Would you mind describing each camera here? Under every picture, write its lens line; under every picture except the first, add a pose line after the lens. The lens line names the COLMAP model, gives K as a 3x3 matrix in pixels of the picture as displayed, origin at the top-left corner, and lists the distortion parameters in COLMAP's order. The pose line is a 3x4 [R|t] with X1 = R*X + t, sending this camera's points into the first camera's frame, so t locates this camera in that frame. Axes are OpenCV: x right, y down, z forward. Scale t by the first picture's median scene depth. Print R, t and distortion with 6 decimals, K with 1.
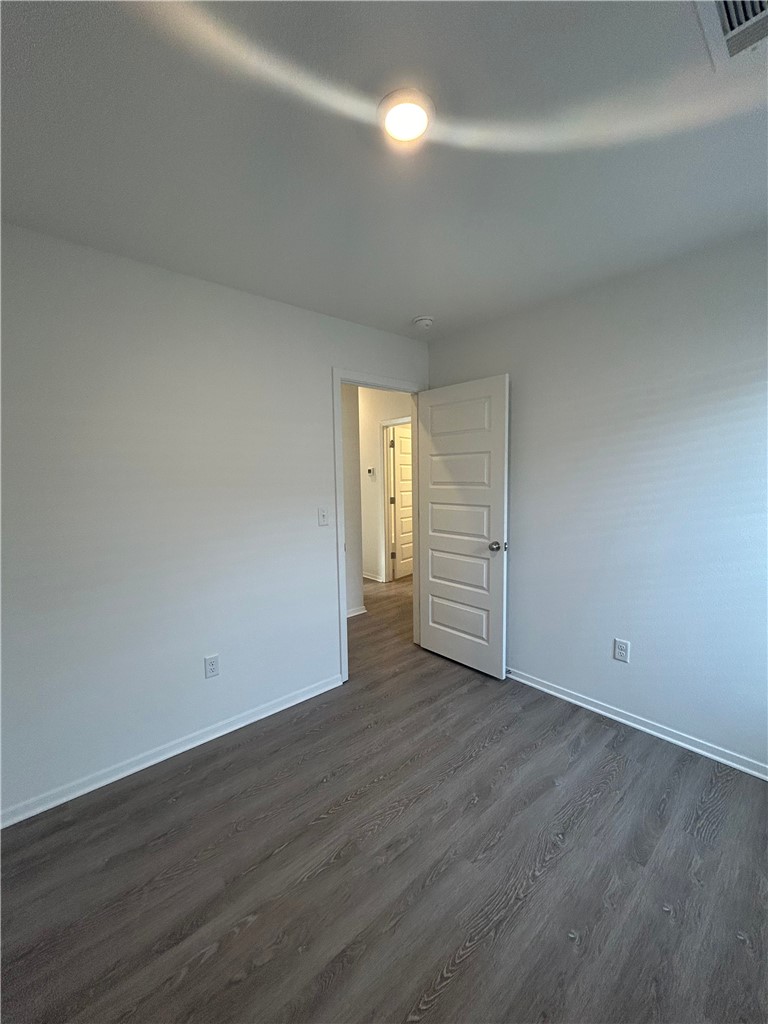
lens RADIAL K [[409.8, 0, 385.1], [0, 409.8, 514.3], [0, 0, 1]] dist [-0.000714, -0.000366]
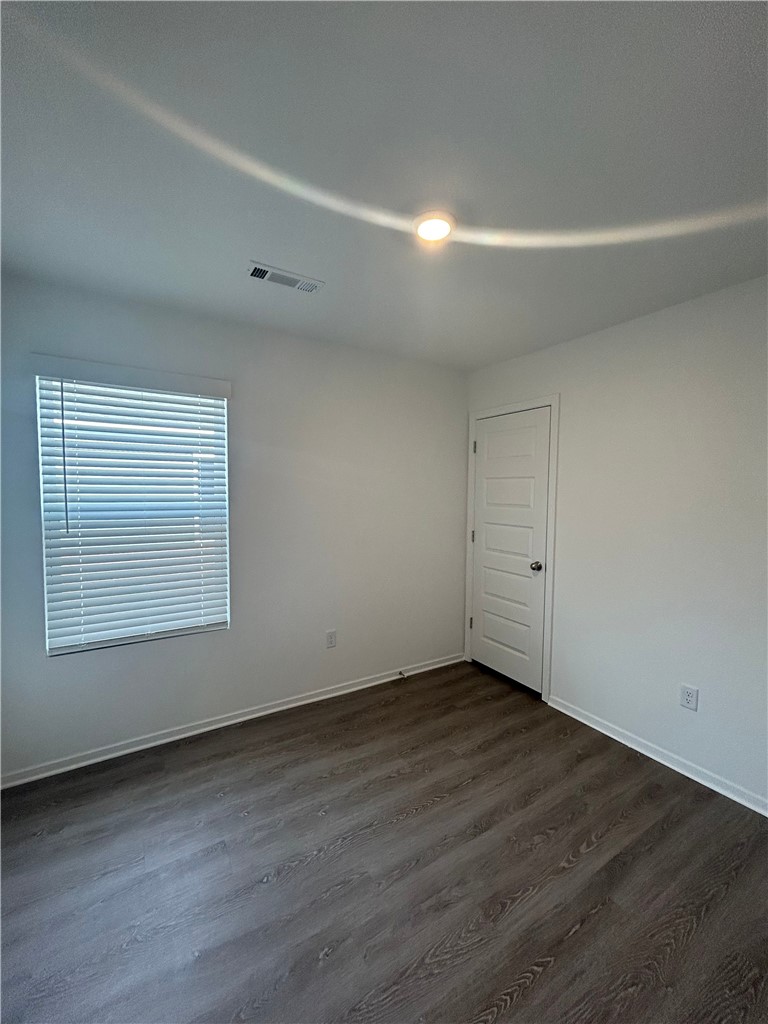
lens RADIAL K [[409.8, 0, 385.1], [0, 409.8, 514.3], [0, 0, 1]] dist [-0.000714, -0.000366]
pose [[-0.986559, 0.006602, 0.163274, -0.008544], [0.031432, 0.988191, 0.149968, -0.203425], [-0.160356, 0.153084, -0.975116, 1.924714]]
